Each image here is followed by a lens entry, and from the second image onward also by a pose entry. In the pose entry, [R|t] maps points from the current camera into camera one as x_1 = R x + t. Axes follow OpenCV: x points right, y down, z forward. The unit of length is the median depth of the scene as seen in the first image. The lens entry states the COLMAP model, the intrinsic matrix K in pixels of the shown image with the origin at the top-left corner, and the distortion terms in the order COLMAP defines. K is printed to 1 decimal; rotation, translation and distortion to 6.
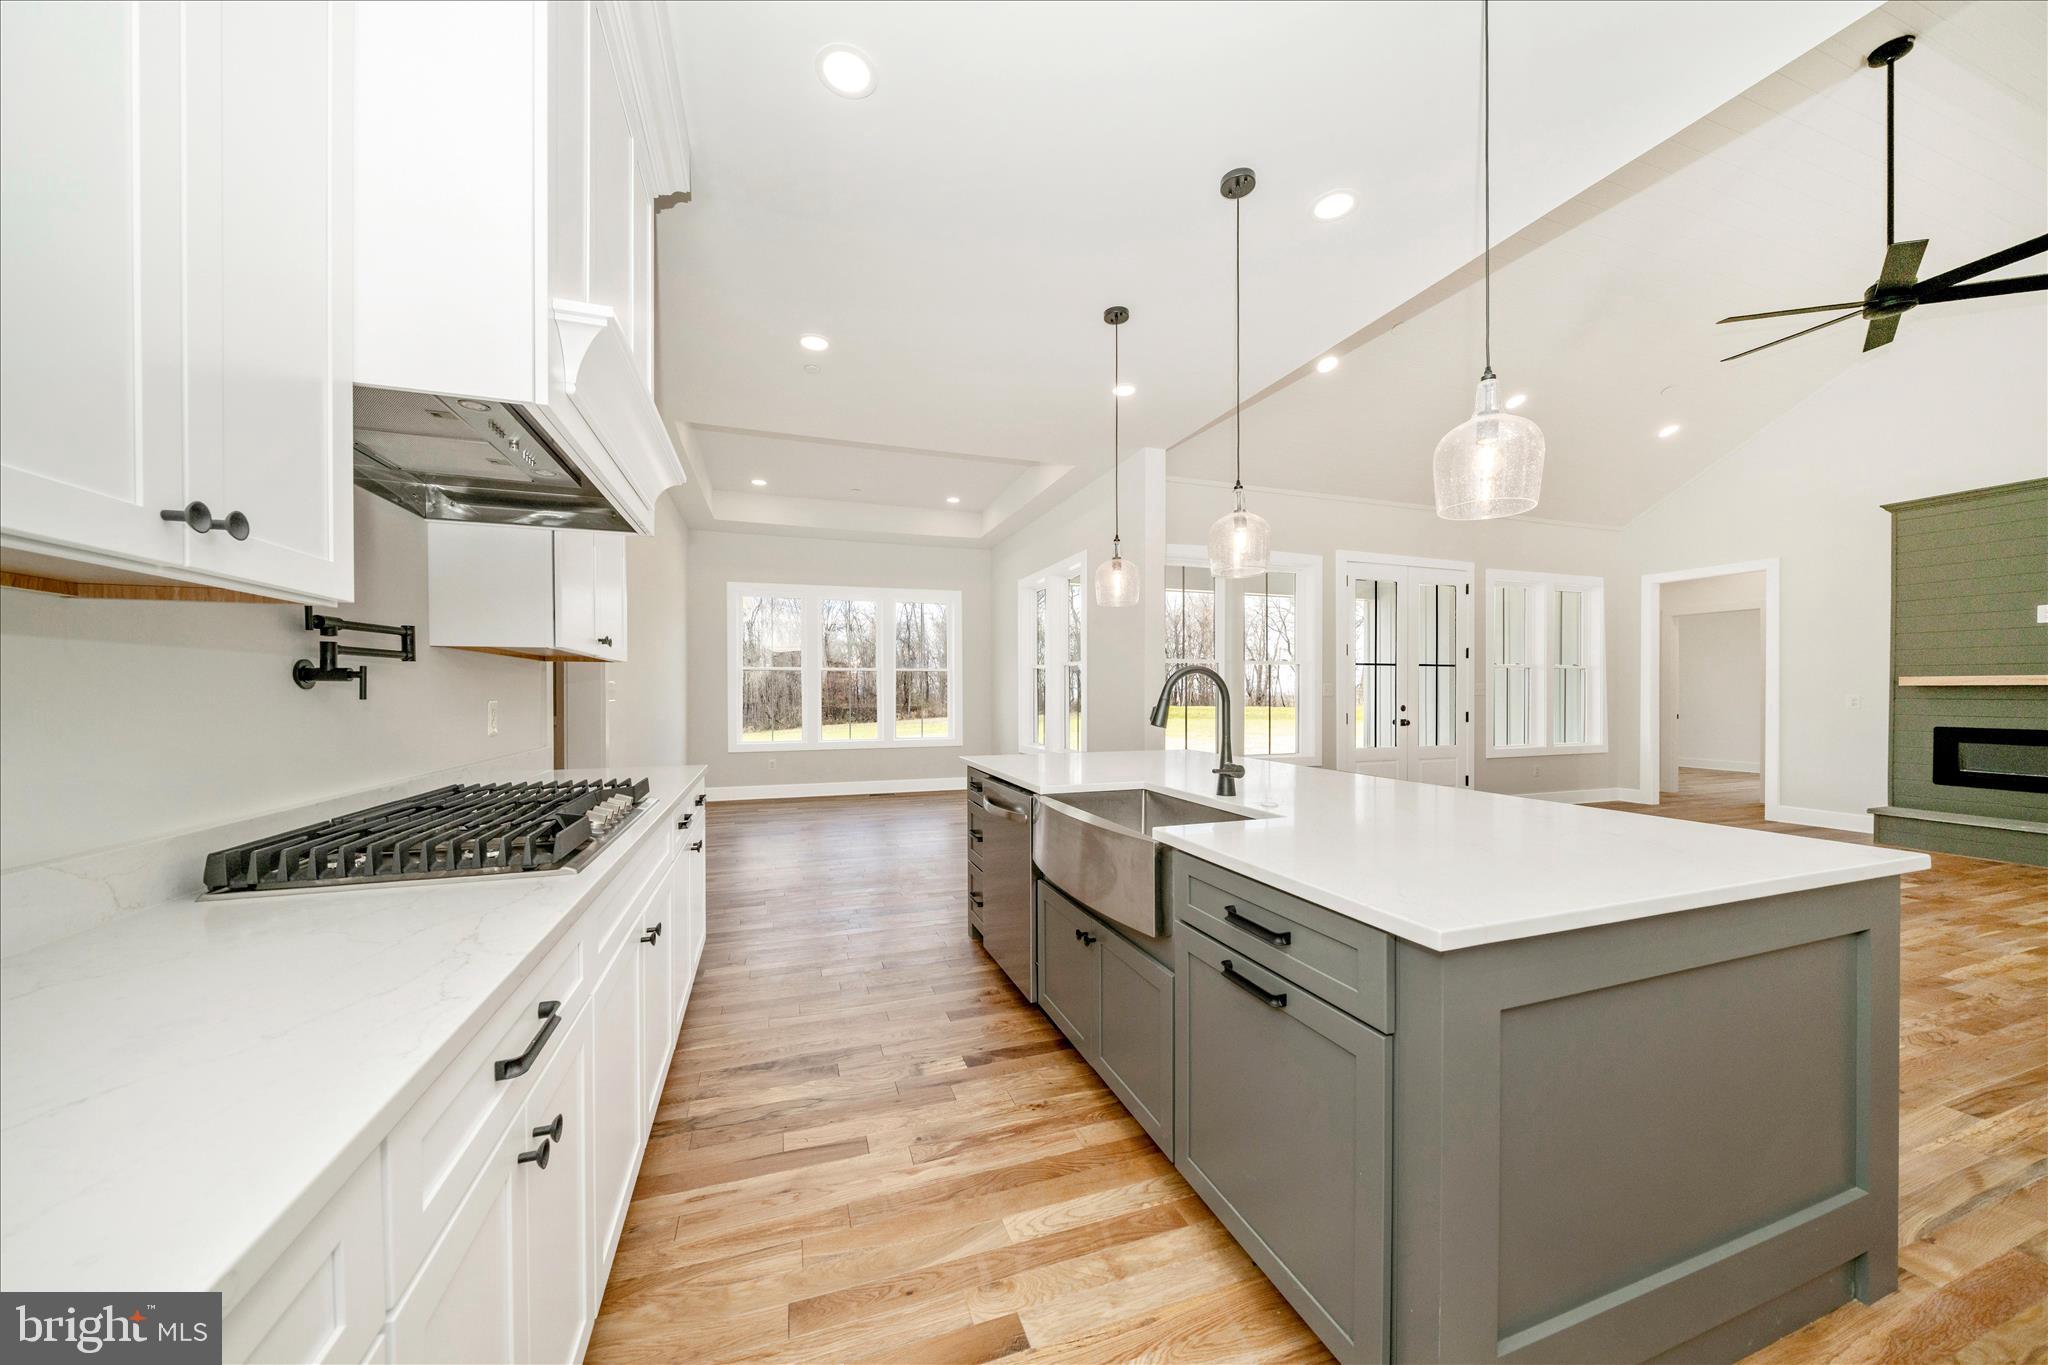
lens RADIAL K [[698.1, 0, 1021.7], [0, 698.1, 693.1], [0, 0, 1]] dist [-0.004689, -0.000180]
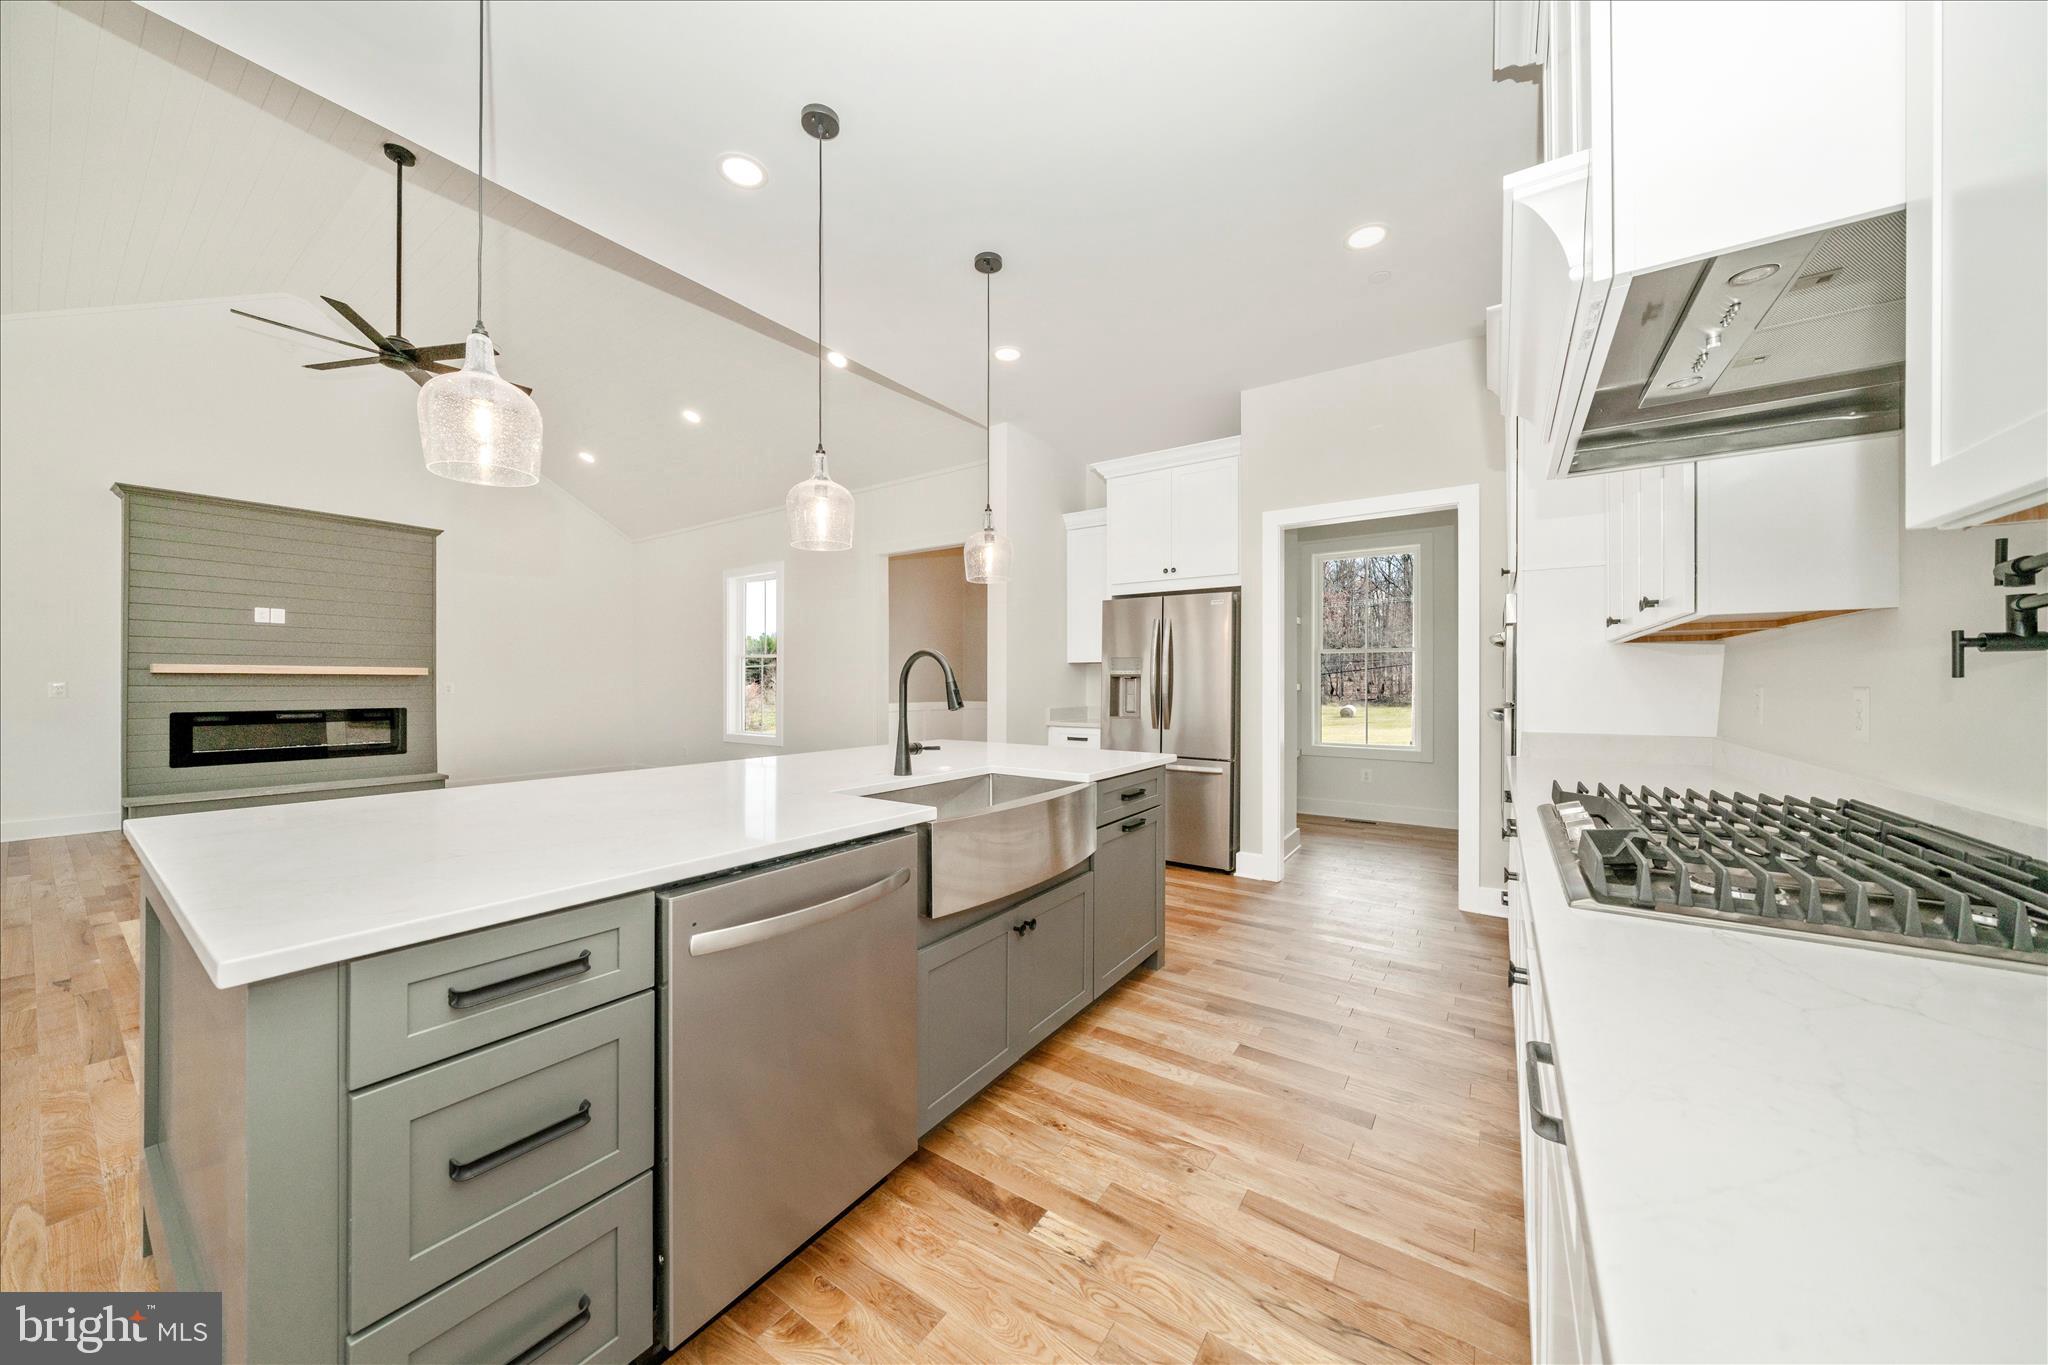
lens RADIAL K [[698.1, 0, 1012.2], [0, 698.1, 676.9], [0, 0, 1]] dist [-0.004689, -0.000180]
pose [[-0.589722, 0.005856, 0.807585, -0.573447], [0.001018, 0.999978, -0.006508, 0.007253], [-0.807606, -0.003016, -0.589715, 1.328794]]
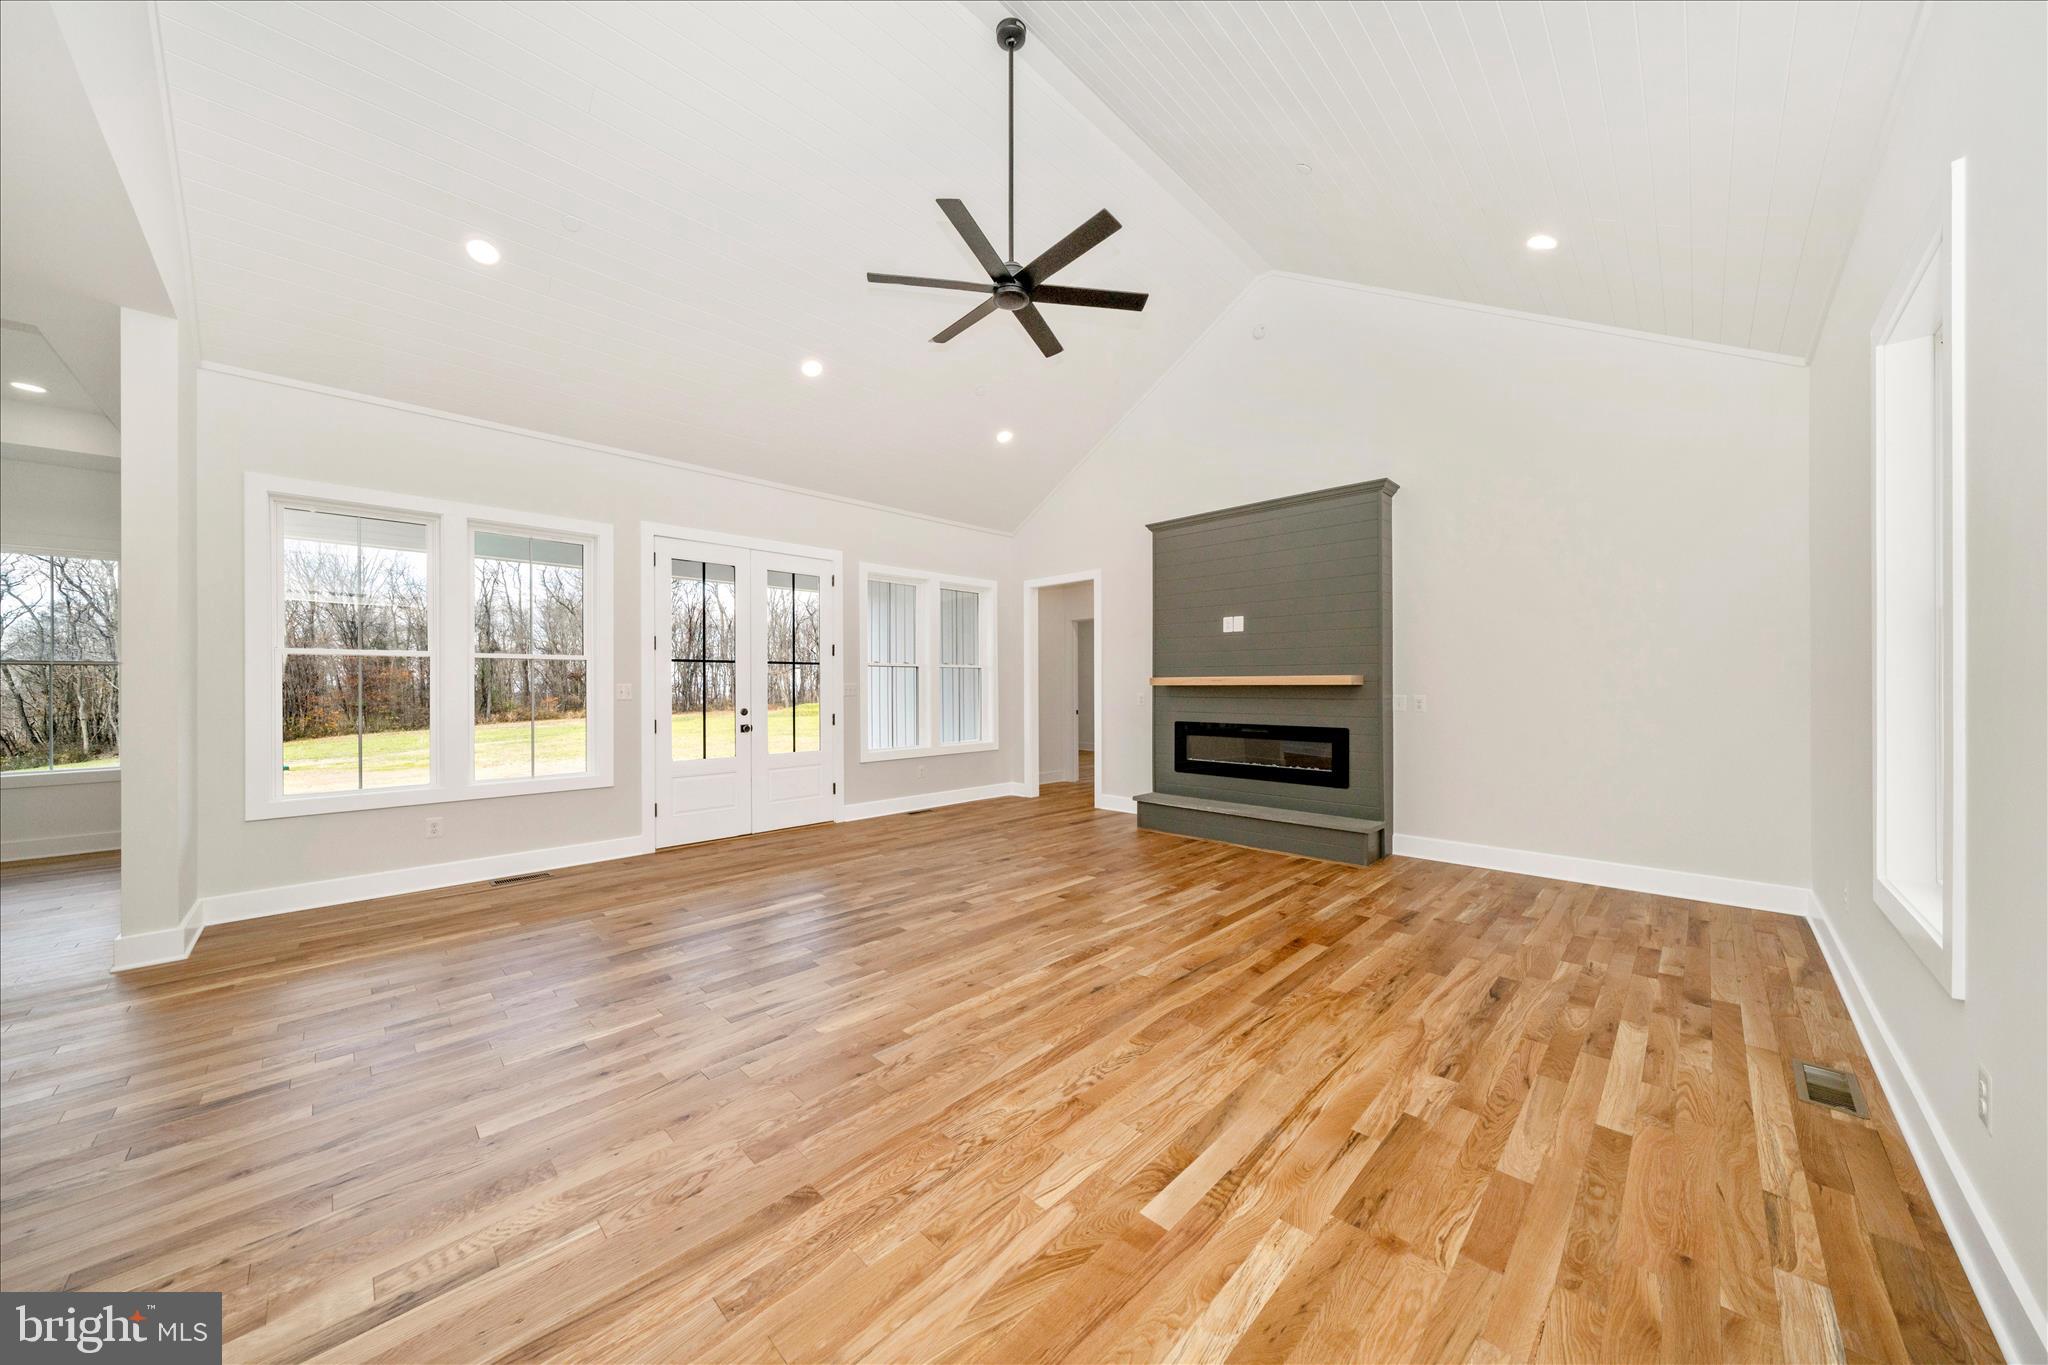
lens RADIAL K [[698.1, 0, 1027.0], [0, 698.1, 687.8], [0, 0, 1]] dist [-0.004689, -0.000180]
pose [[0.891351, -0.005281, 0.453282, 1.291830], [0.005973, 0.999982, -0.000094, -0.018174], [-0.453273, 0.002792, 0.891367, 0.186727]]
